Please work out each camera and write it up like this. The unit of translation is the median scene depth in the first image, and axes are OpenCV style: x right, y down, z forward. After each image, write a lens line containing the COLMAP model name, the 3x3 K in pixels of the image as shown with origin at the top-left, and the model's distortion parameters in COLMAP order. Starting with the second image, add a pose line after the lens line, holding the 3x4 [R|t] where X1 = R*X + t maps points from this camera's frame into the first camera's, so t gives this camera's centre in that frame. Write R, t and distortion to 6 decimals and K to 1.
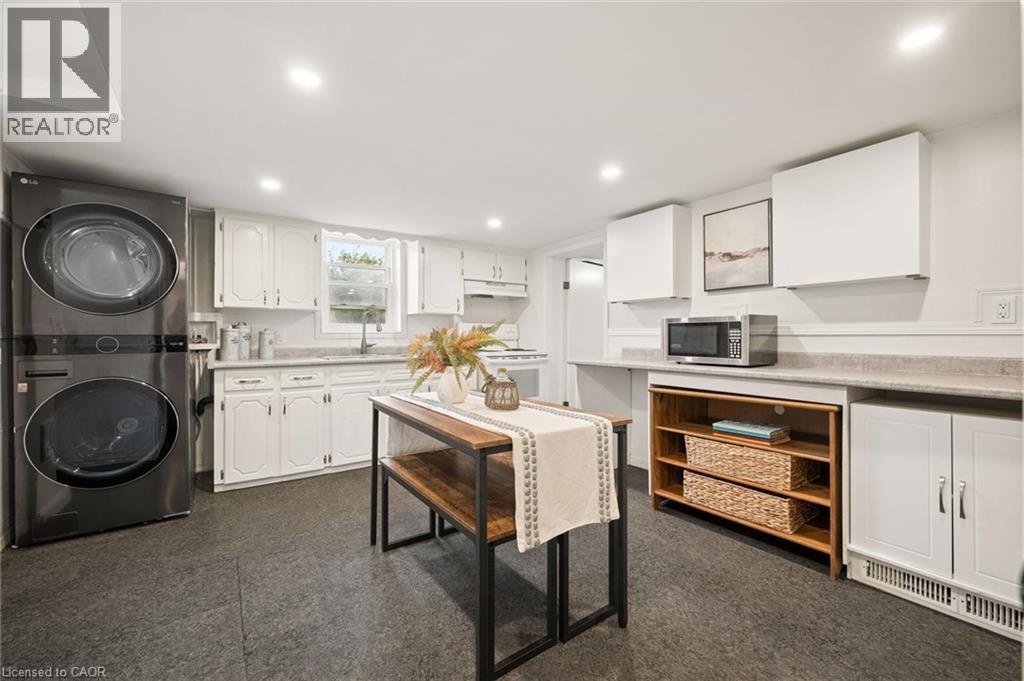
lens RADIAL K [[416.2, 0, 516.3], [0, 416.2, 336.9], [0, 0, 1]] dist [0.002435, -0.000097]
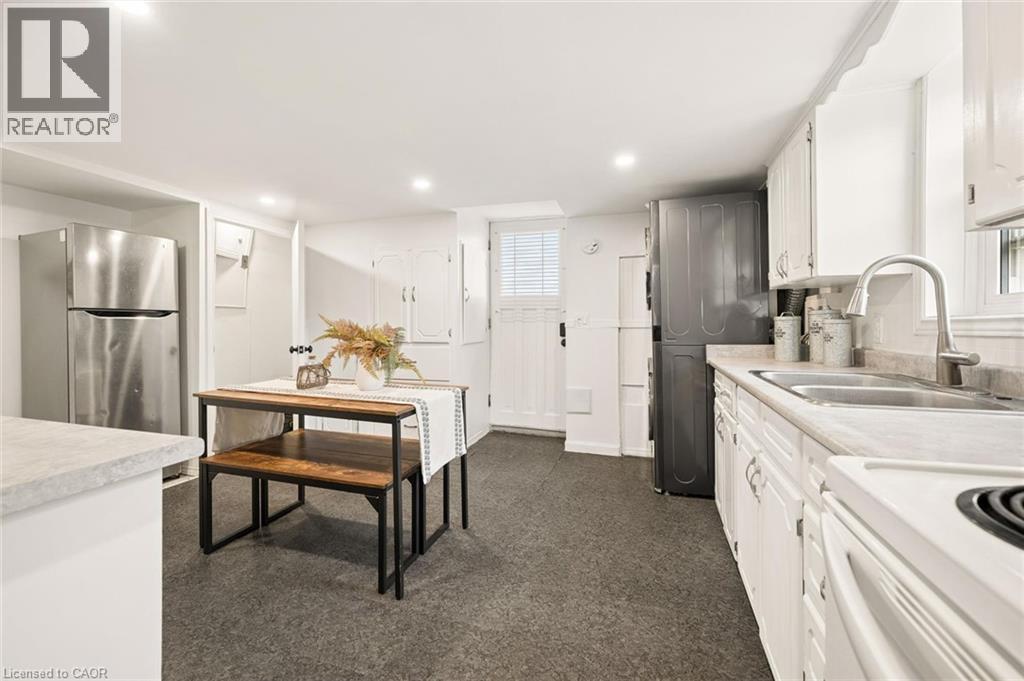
lens RADIAL K [[416.2, 0, 514.6], [0, 416.2, 326.0], [0, 0, 1]] dist [0.002435, -0.000097]
pose [[-0.800588, 0.007832, -0.599163, 0.105681], [0.004562, 0.999965, 0.006975, -0.009373], [0.599197, 0.002851, -0.800596, 1.116501]]
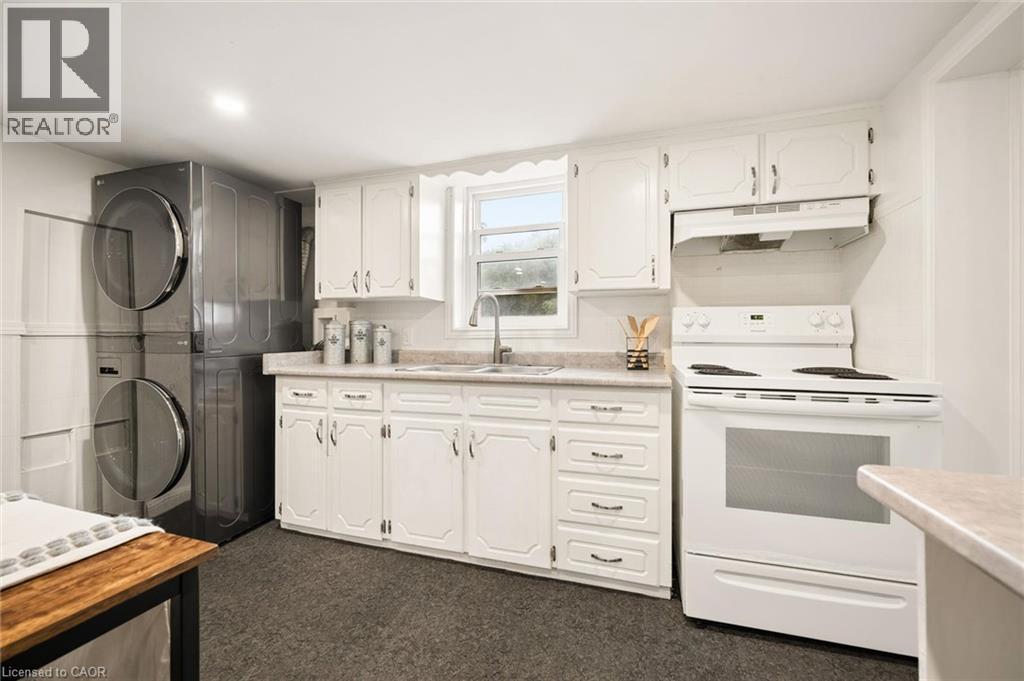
lens RADIAL K [[416.2, 0, 511.7], [0, 416.2, 333.4], [0, 0, 1]] dist [0.002435, -0.000097]
pose [[0.615322, -0.004762, -0.788261, 0.148412], [-0.004669, 0.999942, -0.009686, 0.001966], [0.788262, 0.009640, 0.615264, 0.665922]]
